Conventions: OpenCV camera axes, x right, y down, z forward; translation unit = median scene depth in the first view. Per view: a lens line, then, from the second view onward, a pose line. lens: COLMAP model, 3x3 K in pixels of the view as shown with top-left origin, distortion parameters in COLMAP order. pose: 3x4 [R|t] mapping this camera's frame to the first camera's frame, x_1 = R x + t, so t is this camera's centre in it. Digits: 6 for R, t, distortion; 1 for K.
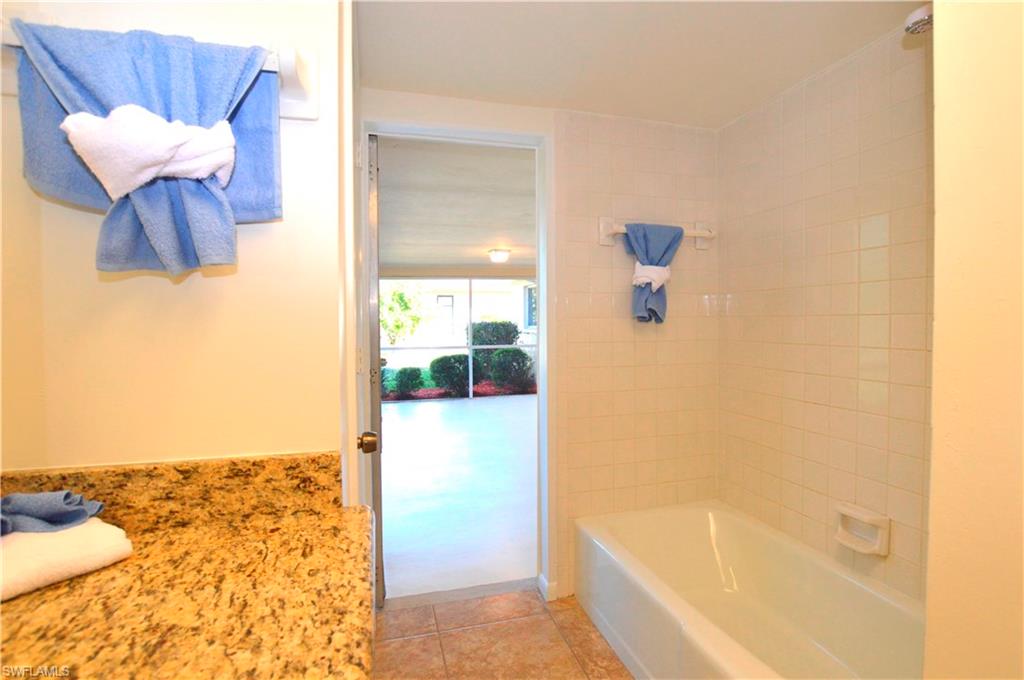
lens RADIAL K [[501.7, 0, 512.0], [0, 501.7, 340.0], [0, 0, 1]] dist [-0.020519, 0.000507]
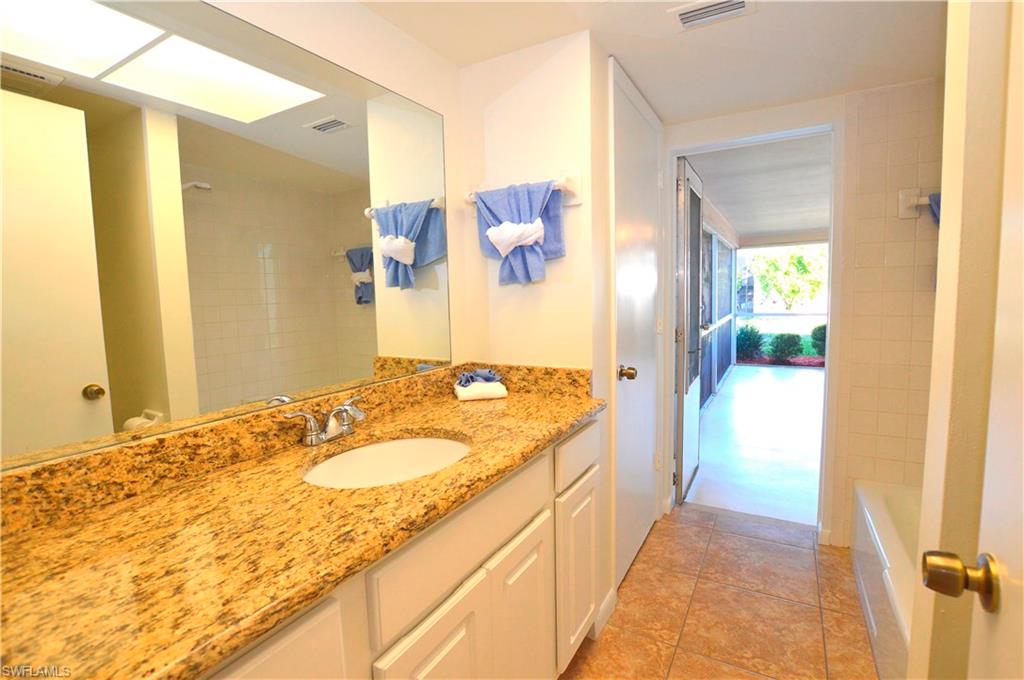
lens RADIAL K [[471.9, 0, 512.0], [0, 471.9, 340.0], [0, 0, 1]] dist [-0.001003, -0.000007]
pose [[0.702296, 0.060675, -0.709295, 0.849662], [-0.006011, 0.996831, 0.079320, -0.047962], [0.711860, -0.051442, 0.700435, -0.602930]]
